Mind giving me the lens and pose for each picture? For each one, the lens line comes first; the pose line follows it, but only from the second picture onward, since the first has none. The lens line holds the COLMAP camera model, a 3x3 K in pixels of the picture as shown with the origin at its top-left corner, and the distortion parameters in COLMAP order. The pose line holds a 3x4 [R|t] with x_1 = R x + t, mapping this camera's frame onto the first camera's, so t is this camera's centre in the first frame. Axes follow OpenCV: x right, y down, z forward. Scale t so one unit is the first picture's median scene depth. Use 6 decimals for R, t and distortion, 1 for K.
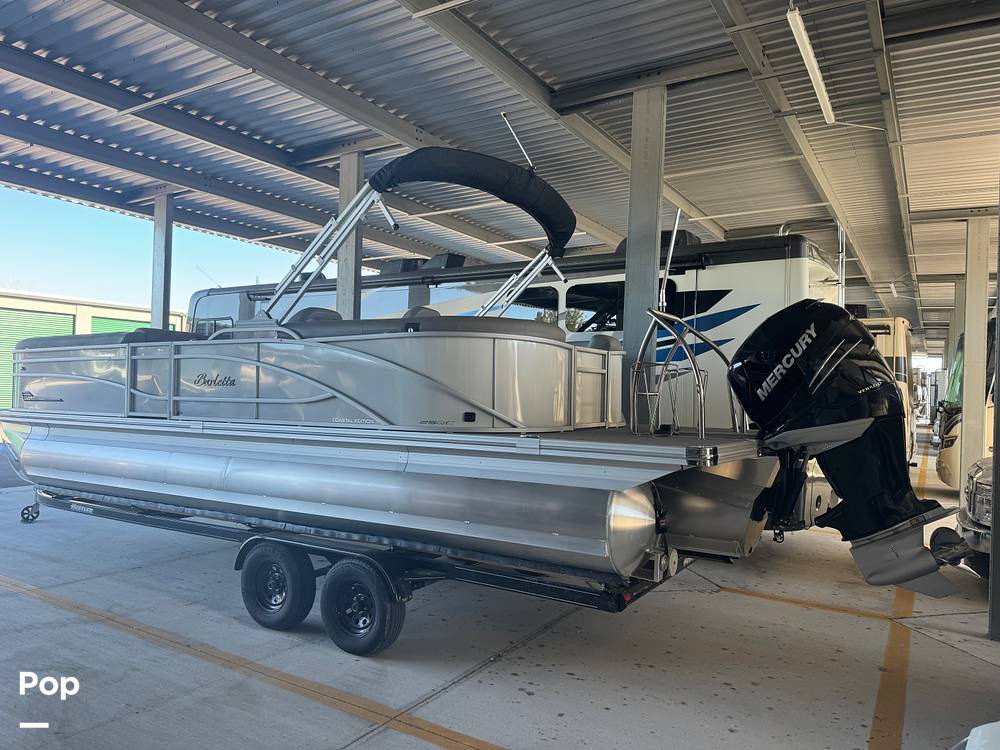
lens RADIAL K [[709.0, 0, 493.7], [0, 709.0, 373.6], [0, 0, 1]] dist [0.061086, -0.084112]
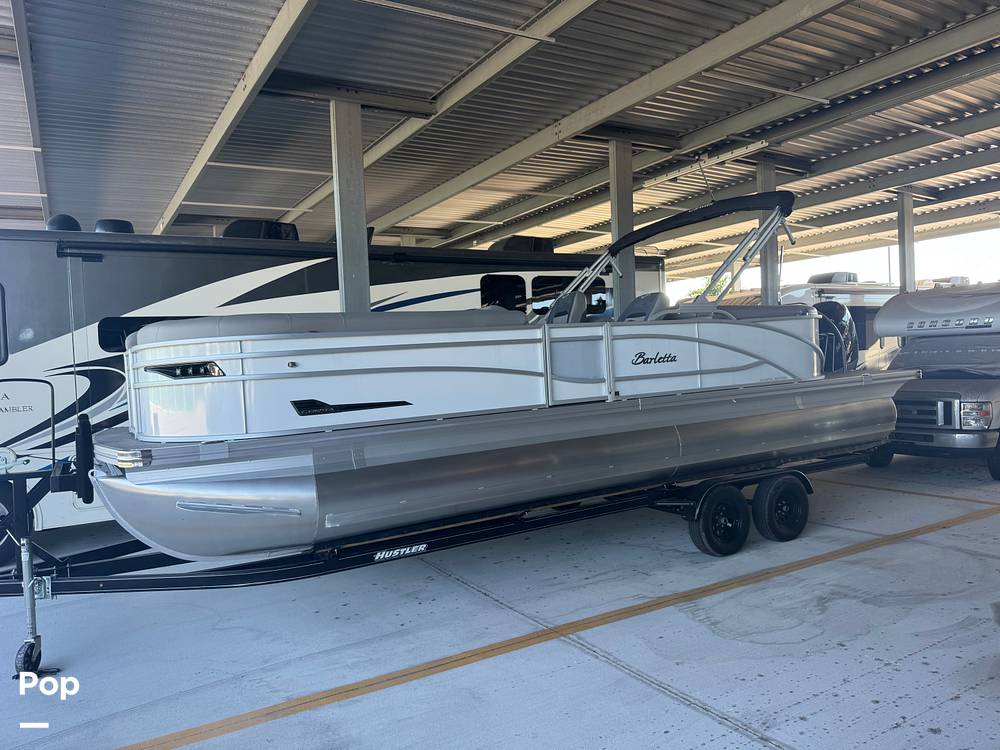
lens RADIAL K [[709.0, 0, 493.7], [0, 709.0, 373.6], [0, 0, 1]] dist [0.061086, -0.084112]
pose [[0.461757, -0.063204, 0.884752, -1.506461], [0.044340, 0.997856, 0.048142, -0.030498], [-0.885898, 0.017000, 0.463569, 0.752964]]
